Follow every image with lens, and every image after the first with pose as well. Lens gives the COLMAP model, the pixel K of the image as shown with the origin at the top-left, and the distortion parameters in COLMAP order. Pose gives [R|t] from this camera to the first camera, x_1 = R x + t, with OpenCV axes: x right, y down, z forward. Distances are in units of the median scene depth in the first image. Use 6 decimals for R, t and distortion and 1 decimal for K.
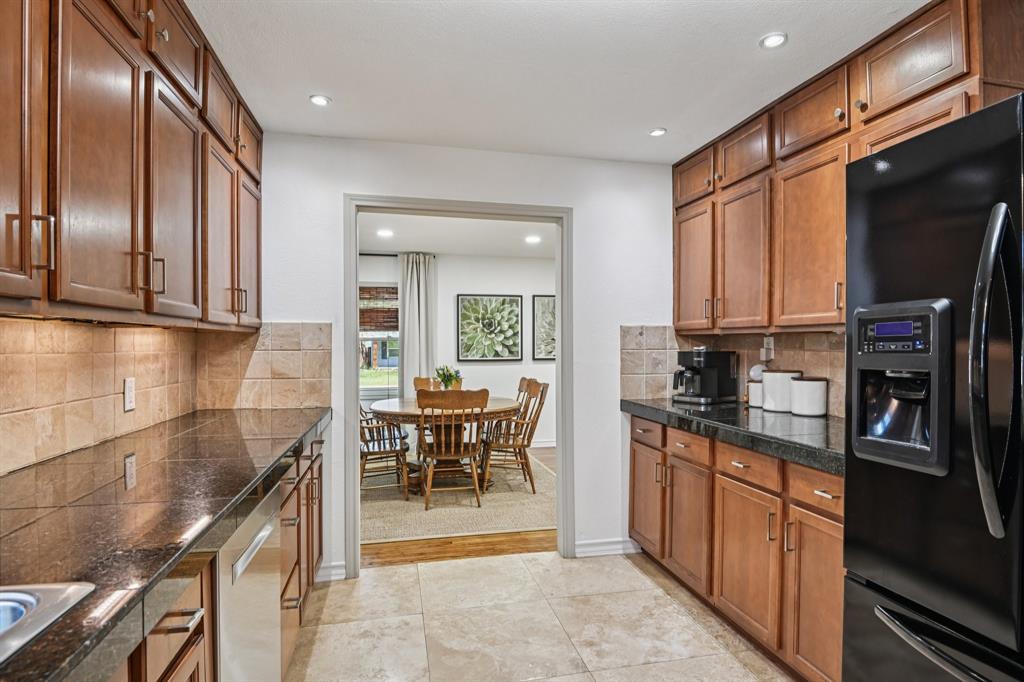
lens RADIAL K [[529.8, 0, 515.7], [0, 529.8, 344.2], [0, 0, 1]] dist [-0.015819, -0.006468]
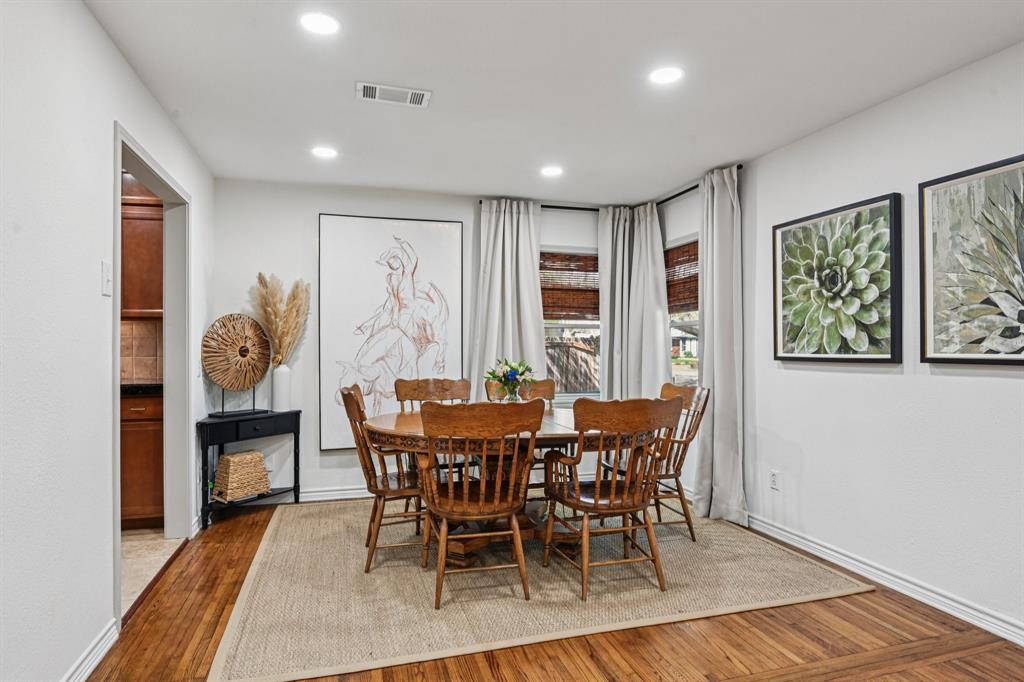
lens RADIAL K [[576.3, 0, 505.4], [0, 576.3, 347.1], [0, 0, 1]] dist [-0.003985, -0.008490]
pose [[0.087082, 0.001608, -0.996200, 0.402730], [-0.000516, 0.999999, 0.001569, 0.018950], [0.996201, 0.000377, 0.087083, 0.686797]]
